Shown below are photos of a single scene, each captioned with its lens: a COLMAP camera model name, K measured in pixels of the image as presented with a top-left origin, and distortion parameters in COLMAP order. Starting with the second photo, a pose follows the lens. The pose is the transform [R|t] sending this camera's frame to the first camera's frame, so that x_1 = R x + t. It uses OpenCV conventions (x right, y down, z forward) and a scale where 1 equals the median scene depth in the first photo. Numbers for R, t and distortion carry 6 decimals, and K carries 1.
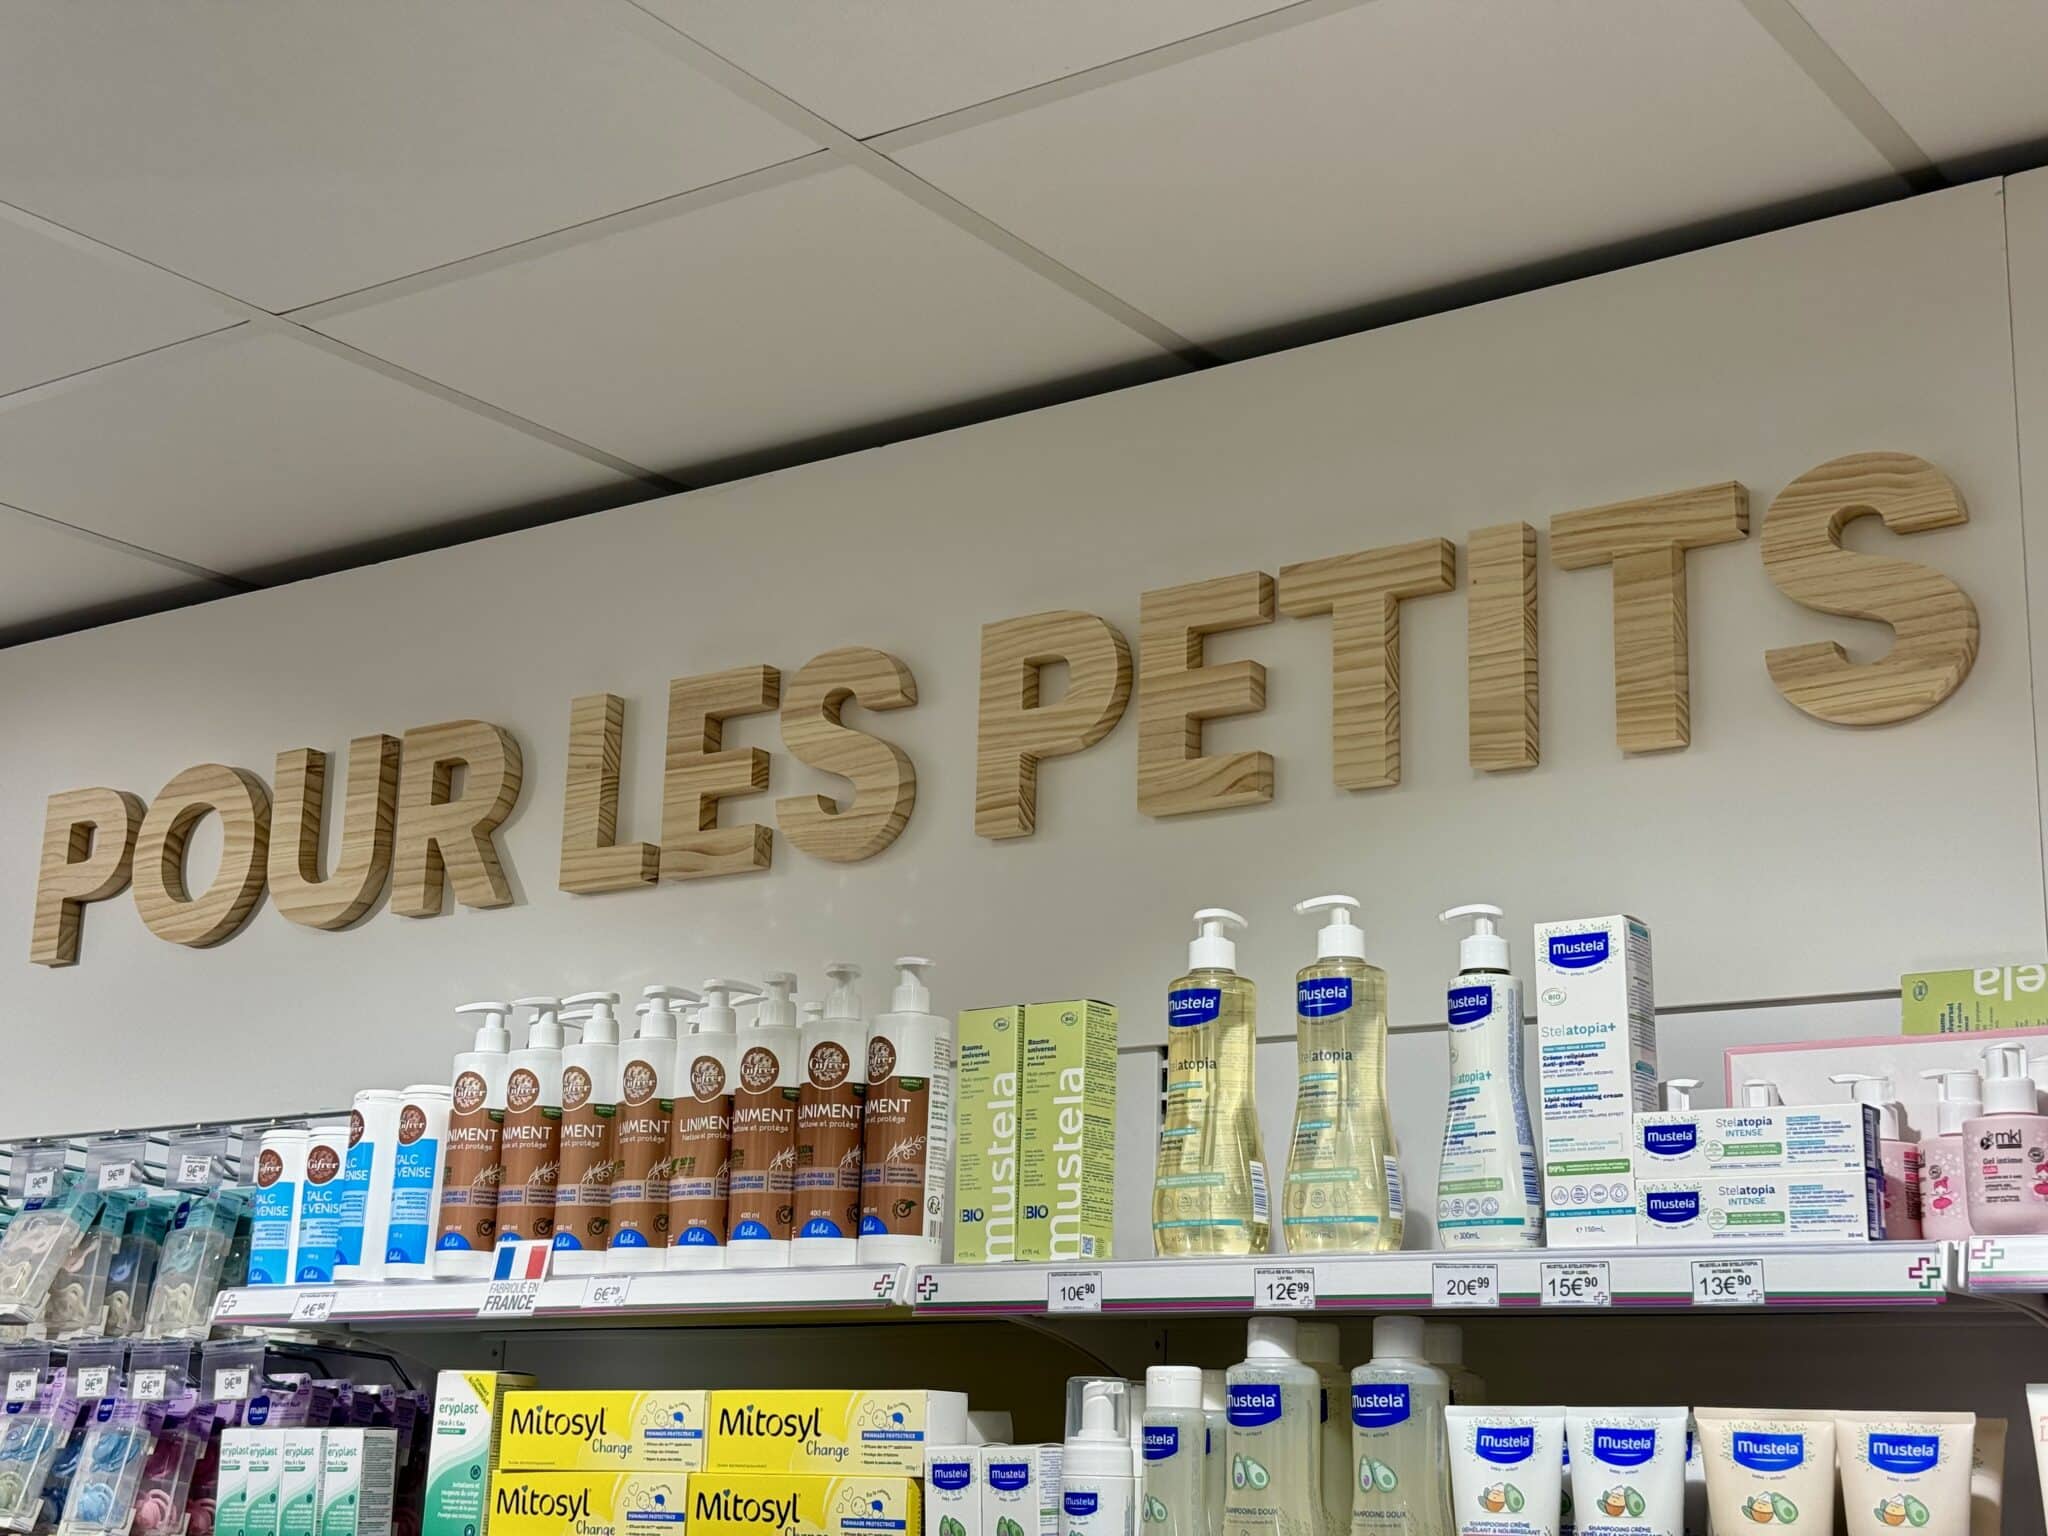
lens RADIAL K [[2868.8, 0, 1023.2], [0, 2868.8, 763.5], [0, 0, 1]] dist [0.116232, 0.000000]
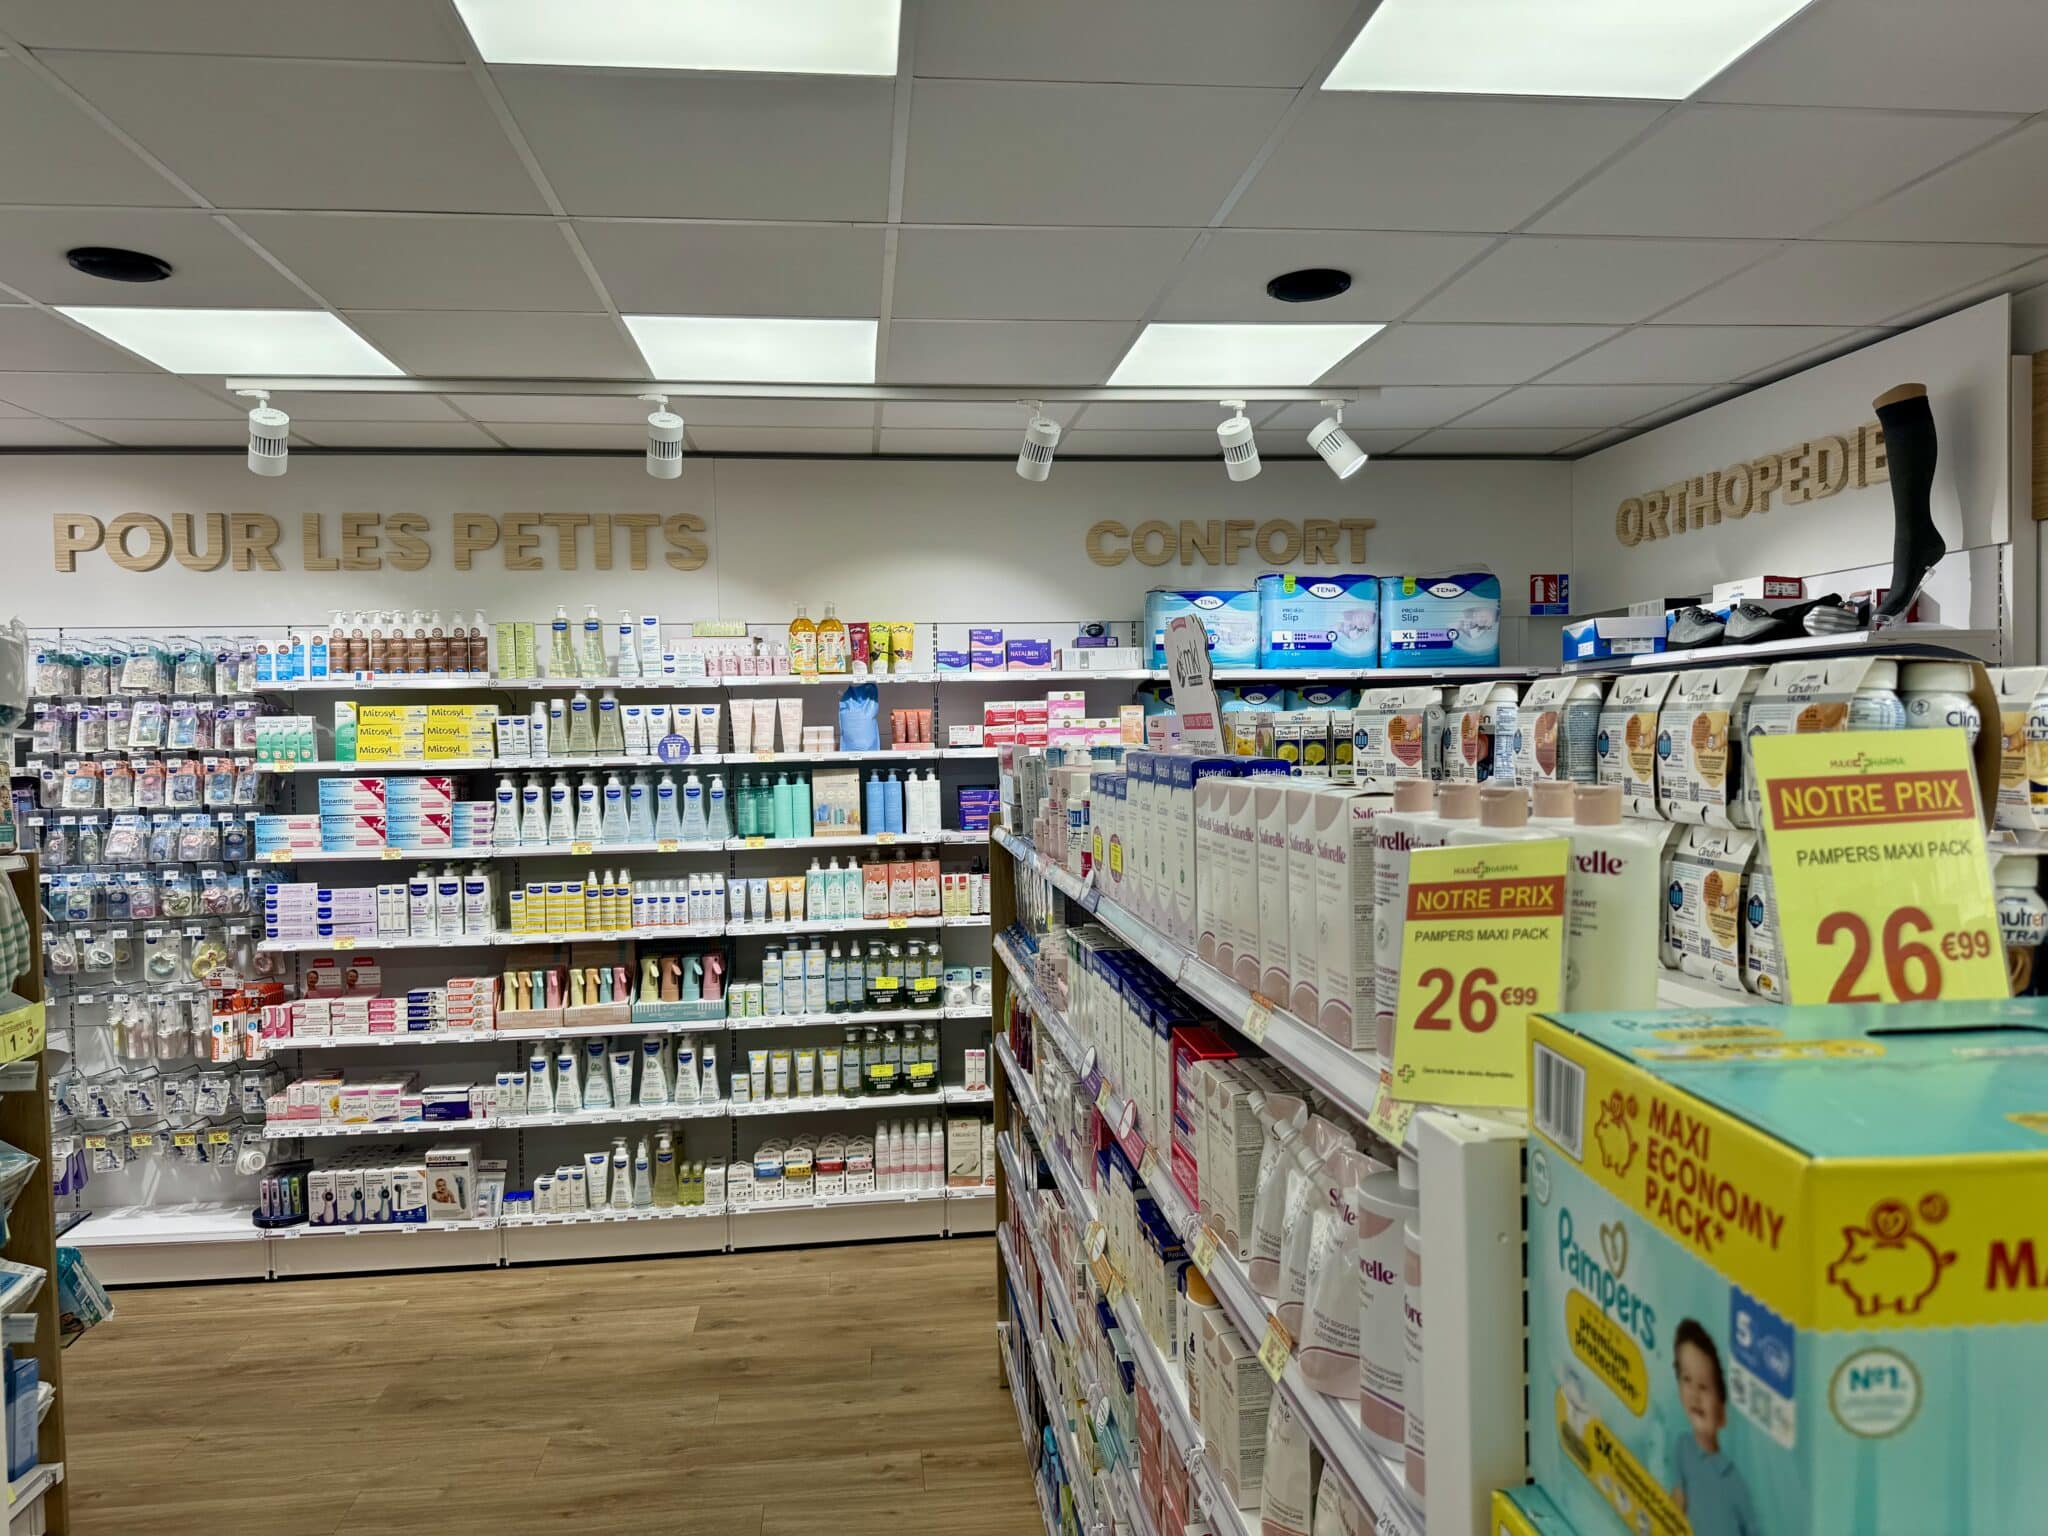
lens RADIAL K [[1437.4, 0, 1021.5], [0, 1437.4, 765.3], [0, 0, 1]] dist [-0.000981, 0.000023]
pose [[0.744174, -0.056600, 0.665583, -0.867827], [-0.129913, 0.965115, 0.227325, -0.299360], [-0.655231, -0.255637, 0.710860, -1.128906]]
